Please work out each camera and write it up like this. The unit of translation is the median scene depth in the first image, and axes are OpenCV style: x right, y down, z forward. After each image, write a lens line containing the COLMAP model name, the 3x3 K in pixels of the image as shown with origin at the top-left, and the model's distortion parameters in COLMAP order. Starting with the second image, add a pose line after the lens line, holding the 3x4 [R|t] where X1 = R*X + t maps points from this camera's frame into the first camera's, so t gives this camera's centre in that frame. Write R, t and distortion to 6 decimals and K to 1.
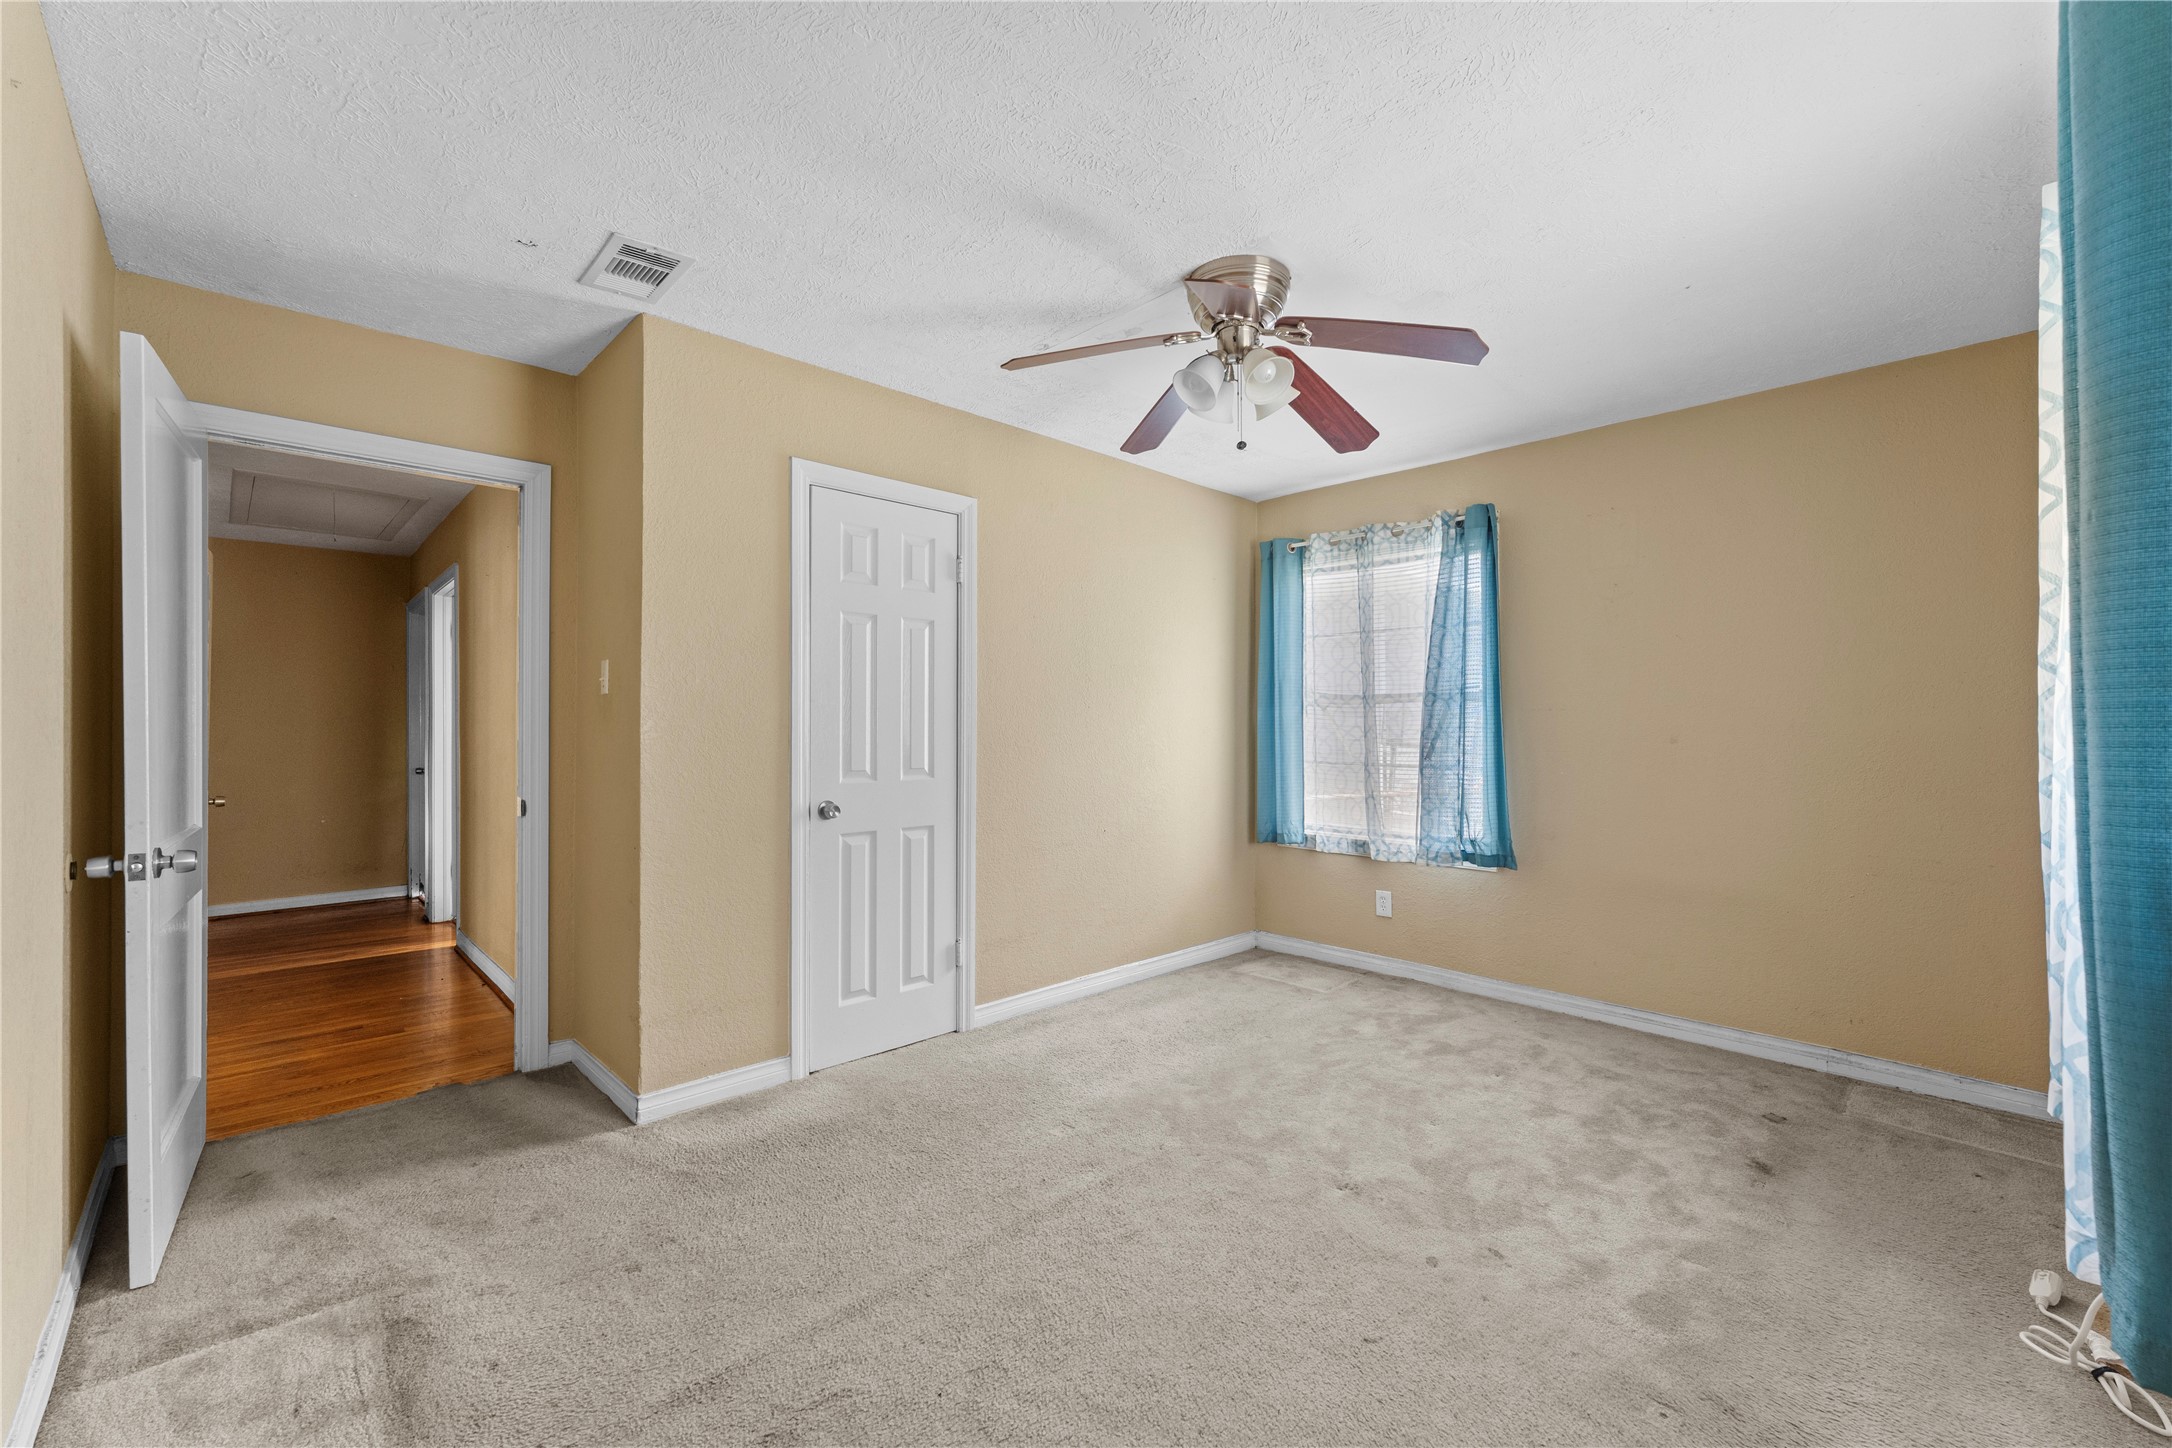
lens RADIAL K [[873.6, 0, 1086.0], [0, 873.6, 724.0], [0, 0, 1]] dist [0.000972, 0.000137]
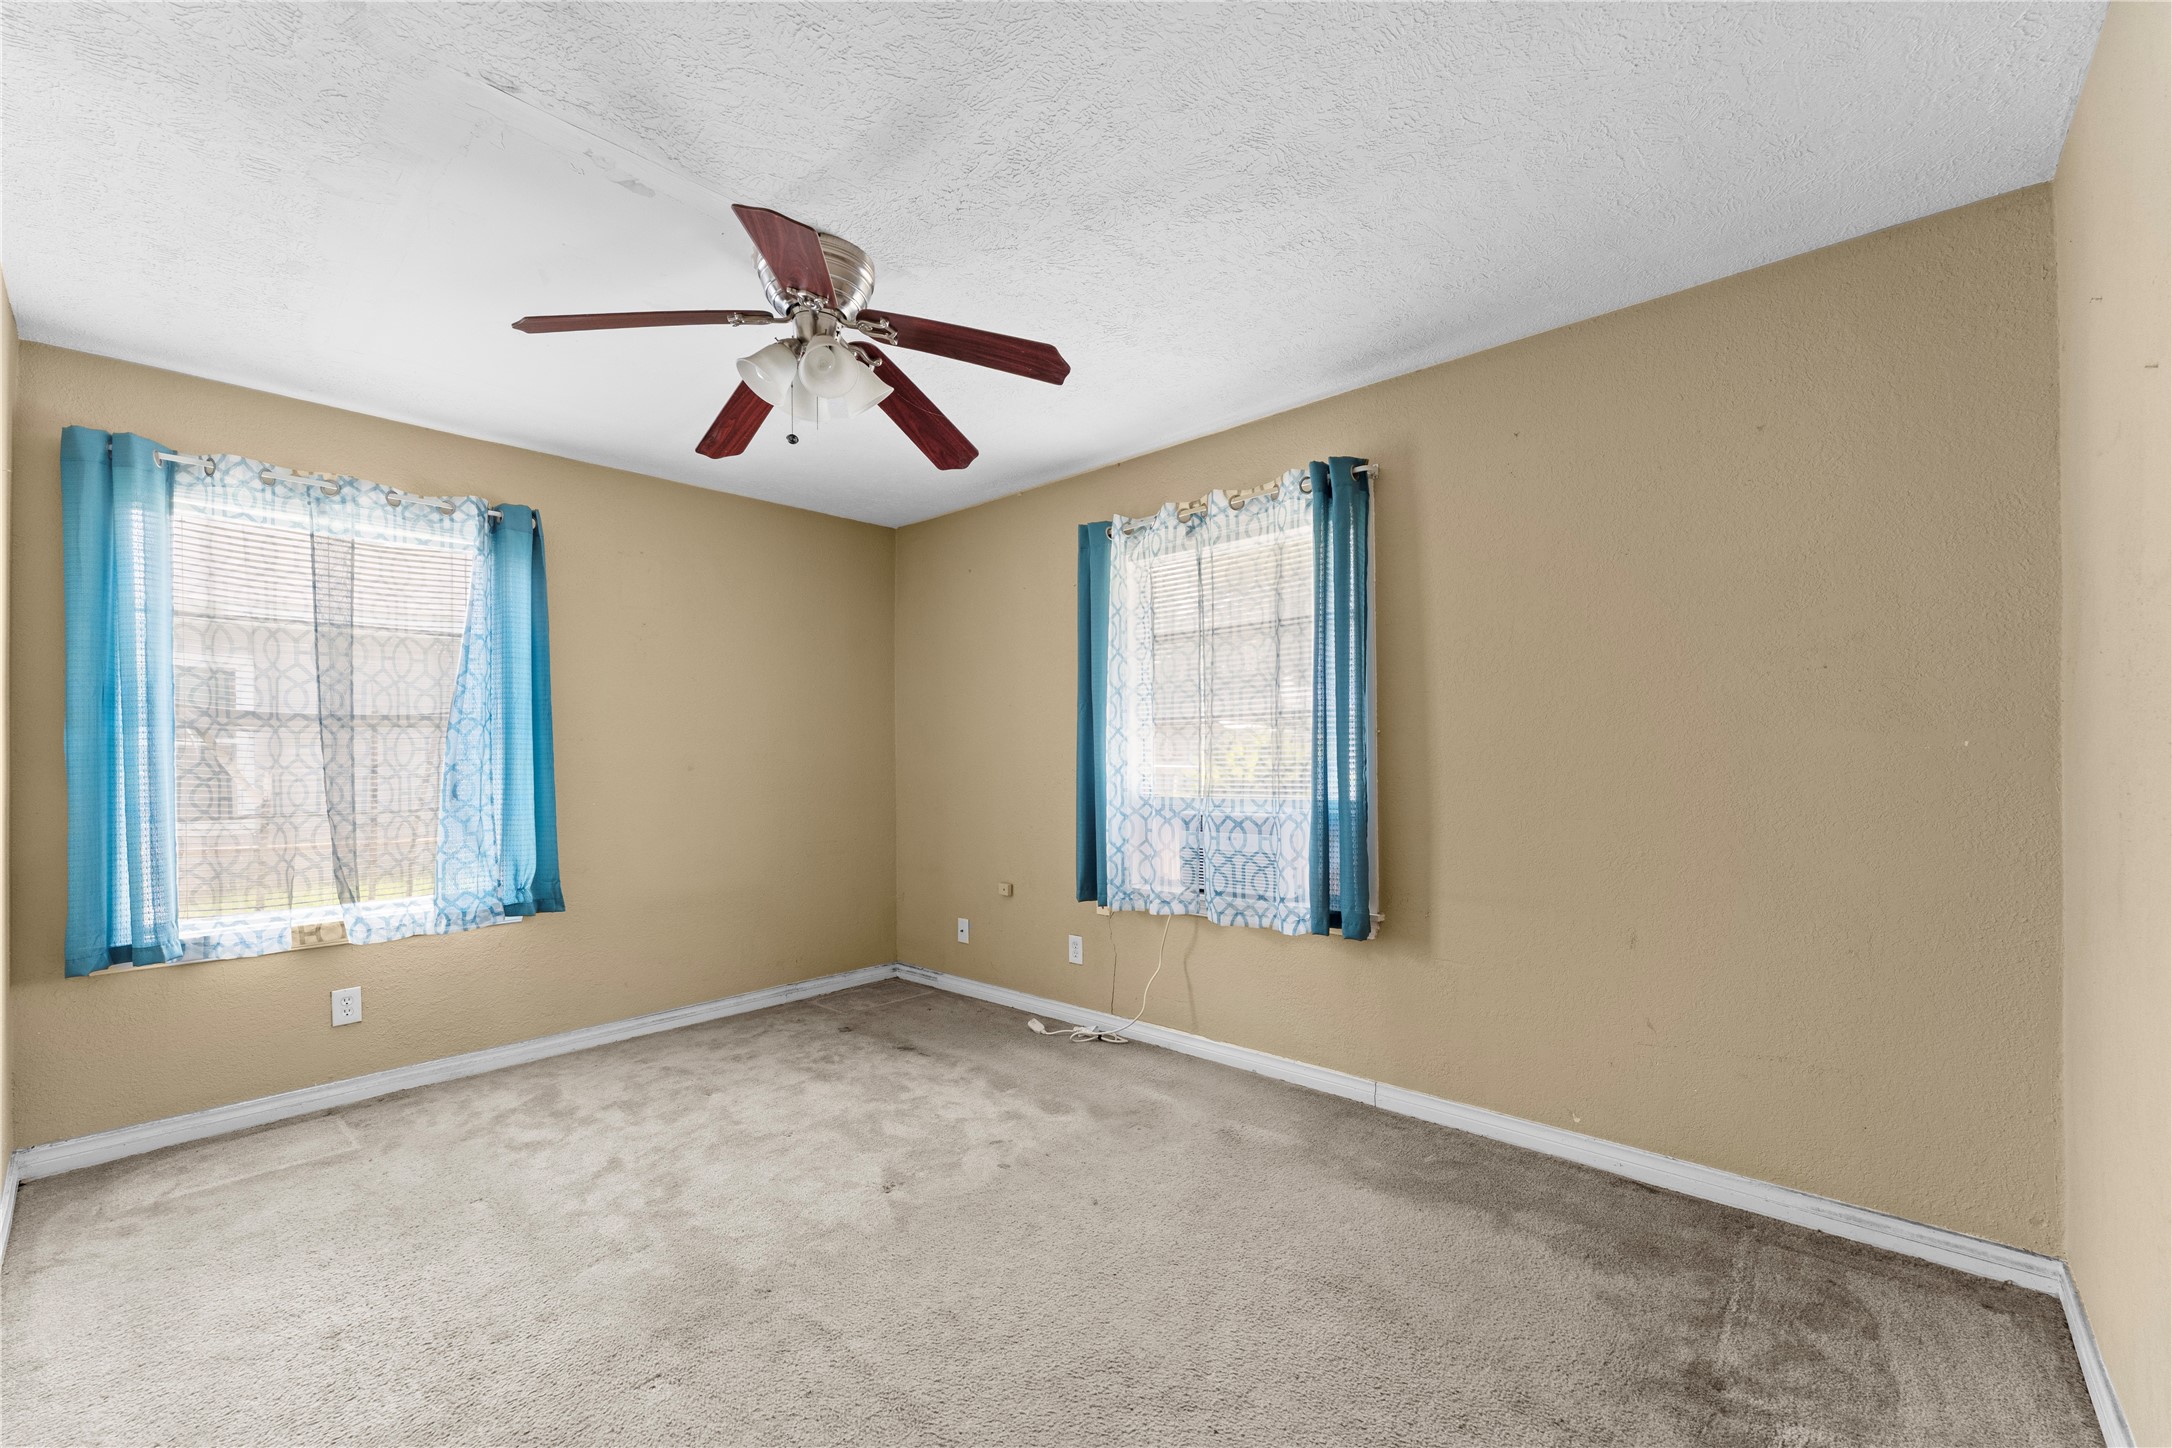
lens RADIAL K [[867.9, 0, 1085.1], [0, 867.9, 749.9], [0, 0, 1]] dist [0.000094, 0.000157]
pose [[-0.055979, 0.002930, 0.998428, -0.493260], [0.008295, 0.999963, -0.002470, 0.002139], [-0.998398, 0.008144, -0.056001, 0.524925]]
